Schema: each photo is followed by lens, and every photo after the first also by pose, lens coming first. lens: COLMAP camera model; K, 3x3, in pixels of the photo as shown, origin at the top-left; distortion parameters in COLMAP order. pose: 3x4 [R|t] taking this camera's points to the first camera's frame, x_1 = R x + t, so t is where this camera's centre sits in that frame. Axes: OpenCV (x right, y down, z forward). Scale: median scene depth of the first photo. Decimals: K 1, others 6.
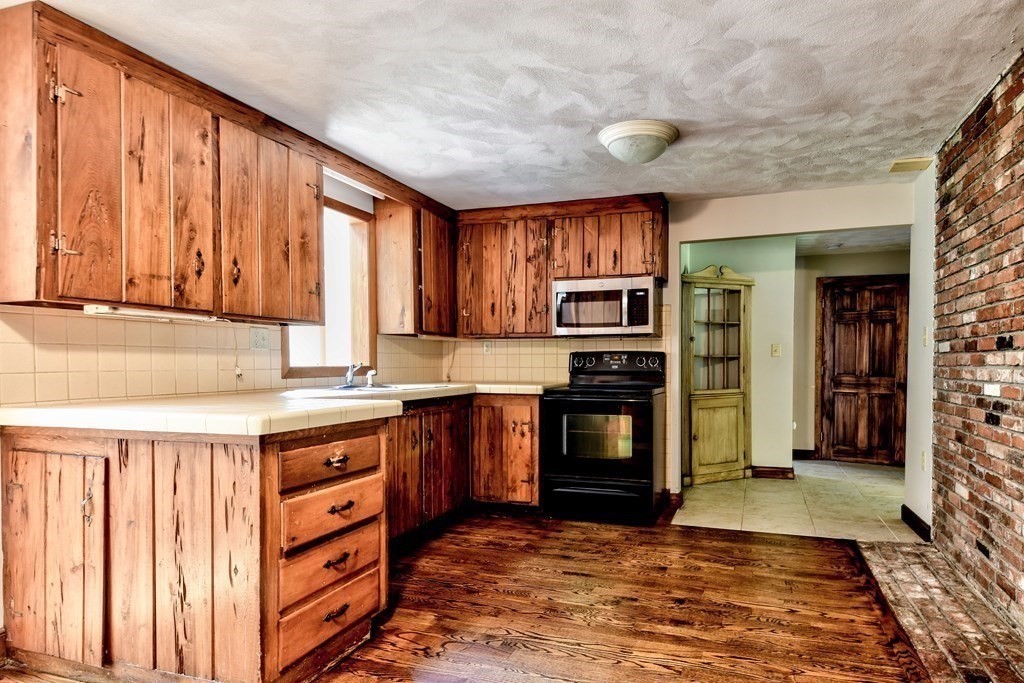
lens RADIAL K [[580.1, 0, 553.6], [0, 580.1, 365.5], [0, 0, 1]] dist [0.027937, -0.004532]
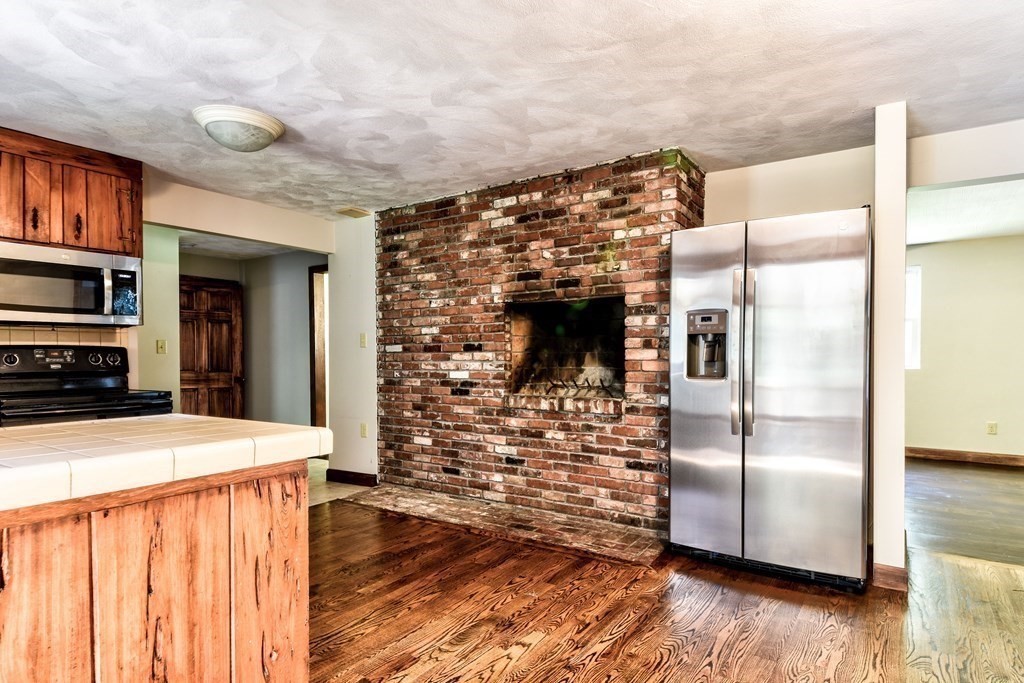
lens RADIAL K [[580.1, 0, 531.0], [0, 580.1, 359.4], [0, 0, 1]] dist [0.027937, -0.004532]
pose [[0.259367, -0.004194, 0.965770, -0.622802], [0.008339, 0.999963, 0.002103, -0.003540], [-0.965743, 0.007508, 0.259393, 0.277408]]
